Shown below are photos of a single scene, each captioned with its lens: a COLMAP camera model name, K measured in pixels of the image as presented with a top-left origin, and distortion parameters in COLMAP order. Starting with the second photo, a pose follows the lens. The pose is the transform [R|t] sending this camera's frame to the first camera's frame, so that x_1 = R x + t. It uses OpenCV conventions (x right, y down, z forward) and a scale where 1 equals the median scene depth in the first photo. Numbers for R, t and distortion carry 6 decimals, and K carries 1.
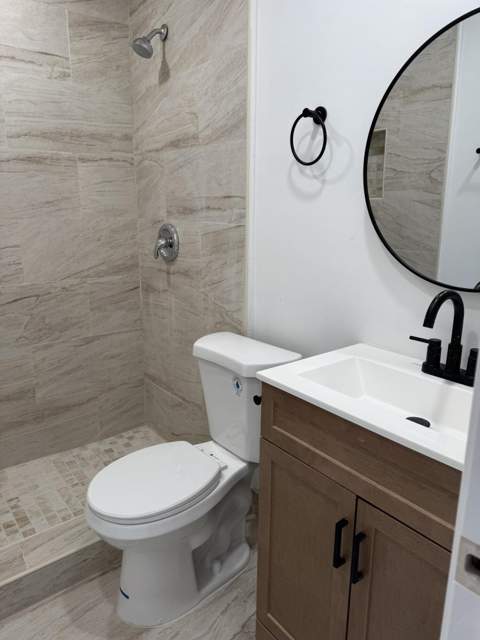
lens RADIAL K [[451.8, 0, 242.1], [0, 451.8, 318.4], [0, 0, 1]] dist [0.095982, -0.141806]
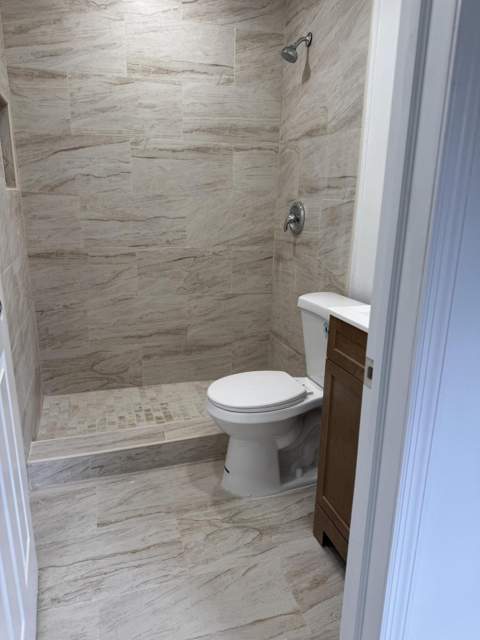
lens RADIAL K [[450.5, 0, 238.7], [0, 450.5, 319.6], [0, 0, 1]] dist [0.104871, -0.166079]
pose [[0.936318, 0.104617, -0.335208, 0.124414], [-0.095989, 0.994485, 0.042255, 0.064349], [0.337780, -0.007388, 0.941196, -0.176026]]
